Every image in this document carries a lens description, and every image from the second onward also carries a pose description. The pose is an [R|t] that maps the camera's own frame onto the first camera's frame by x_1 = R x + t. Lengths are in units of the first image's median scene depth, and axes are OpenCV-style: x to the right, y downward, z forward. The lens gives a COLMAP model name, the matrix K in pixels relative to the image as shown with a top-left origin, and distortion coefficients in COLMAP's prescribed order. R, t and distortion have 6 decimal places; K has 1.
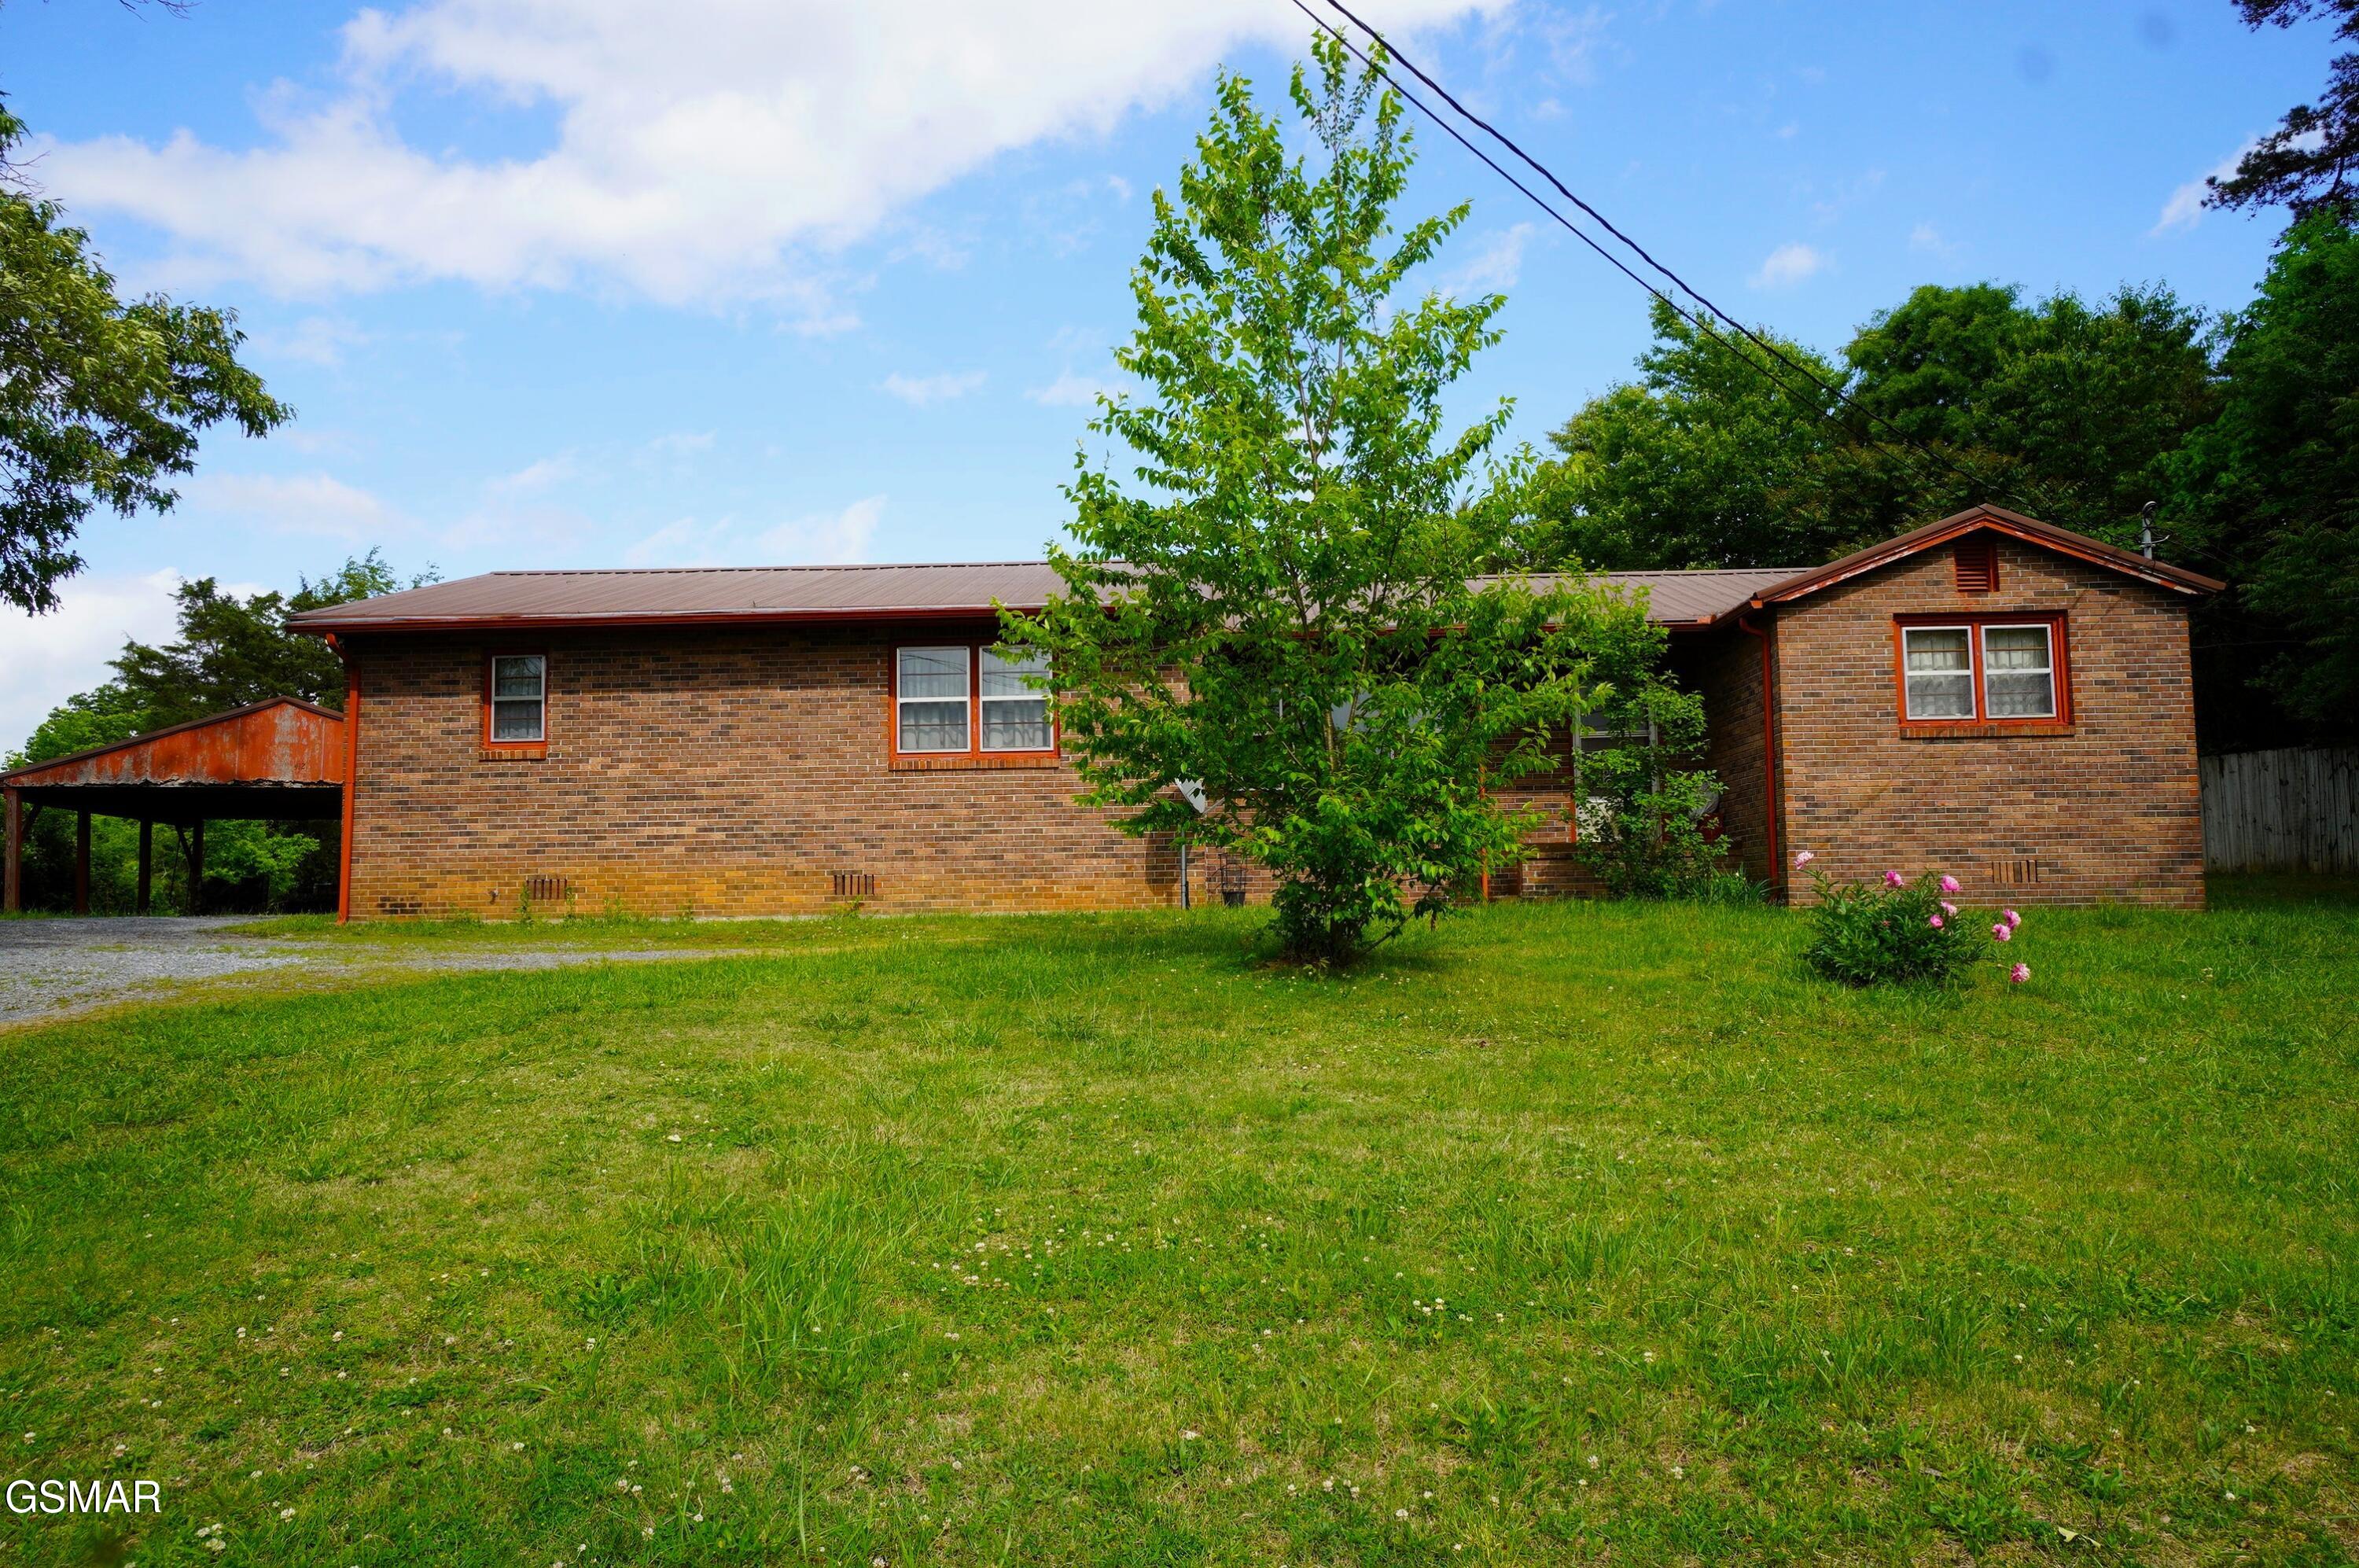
lens RADIAL K [[1554.1, 0, 1179.5], [0, 1554.1, 784.0], [0, 0, 1]] dist [-0.003903, 0.000742]
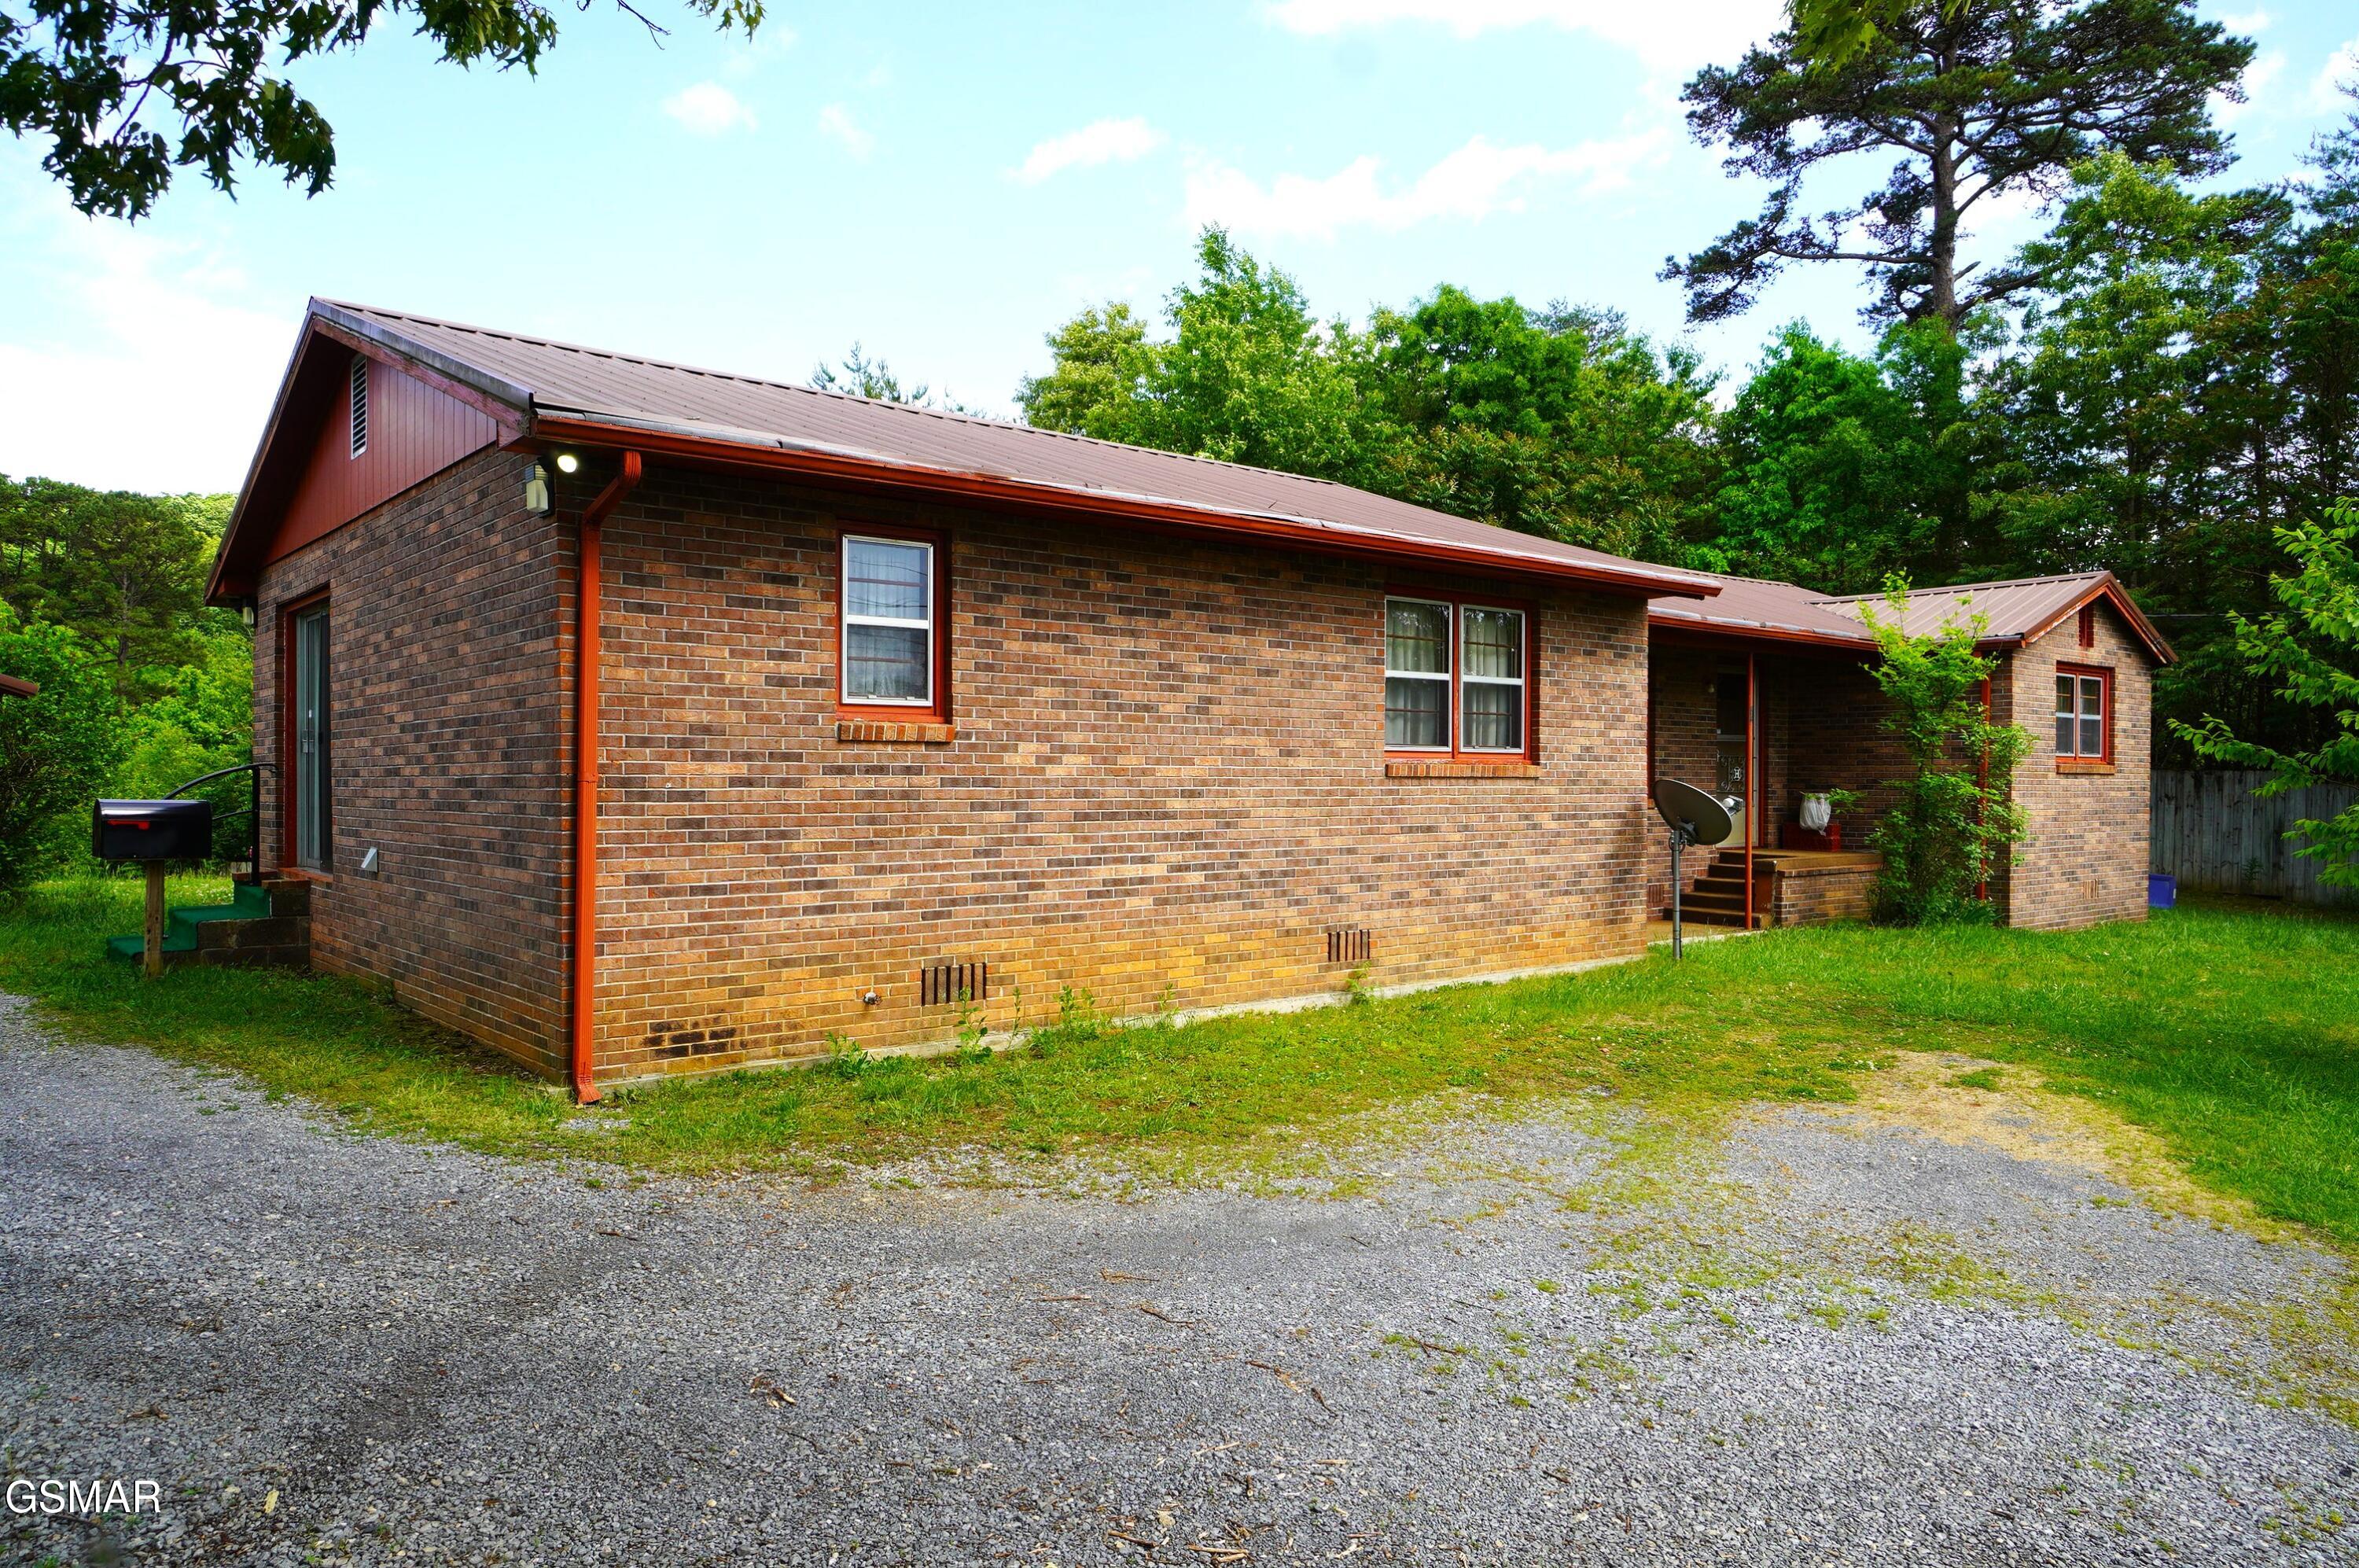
lens RADIAL K [[1554.1, 0, 1179.5], [0, 1554.1, 784.0], [0, 0, 1]] dist [-0.003903, 0.000742]
pose [[0.746433, 0.014965, 0.665292, -0.708451], [-0.068299, 0.996190, 0.054221, -0.036379], [-0.661947, -0.085911, 0.744611, 0.546505]]
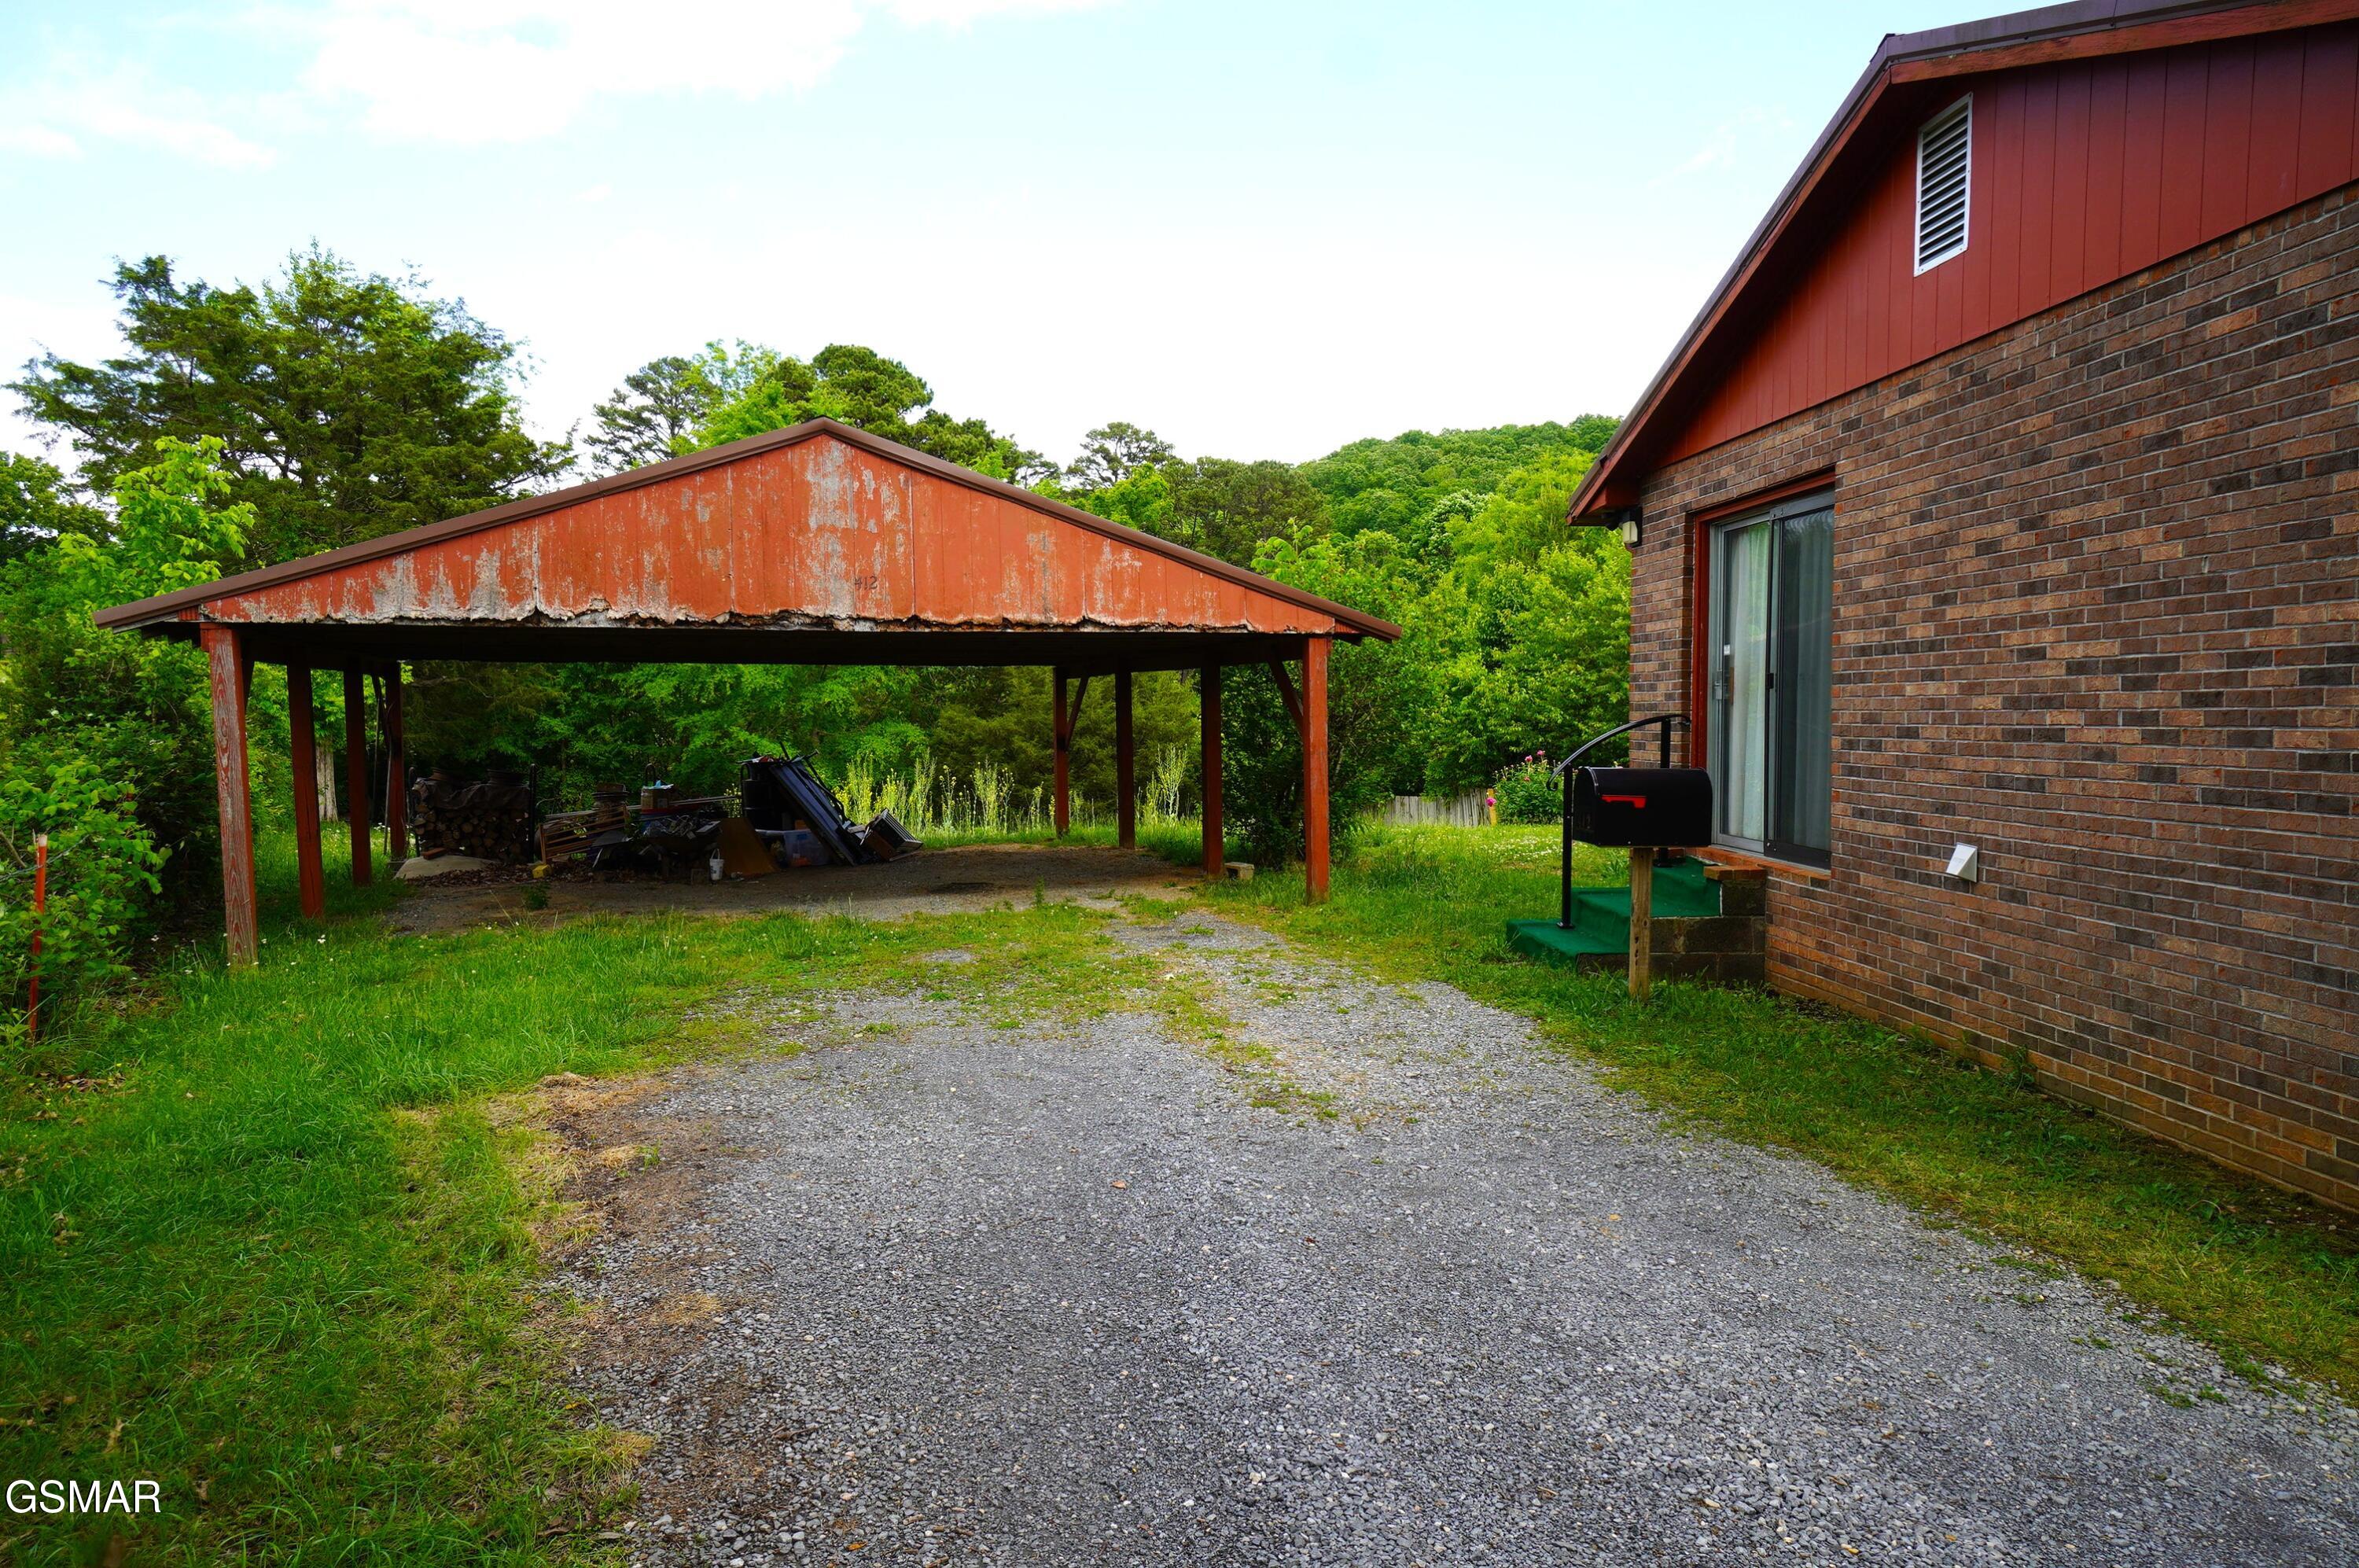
lens RADIAL K [[1662.8, 0, 1179.5], [0, 1662.8, 784.0], [0, 0, 1]] dist [-0.000826, -0.002524]
pose [[0.997479, 0.011612, 0.070013, -0.780302], [-0.020228, 0.992121, 0.123642, -0.022637], [-0.068025, -0.124746, 0.989854, 0.796168]]
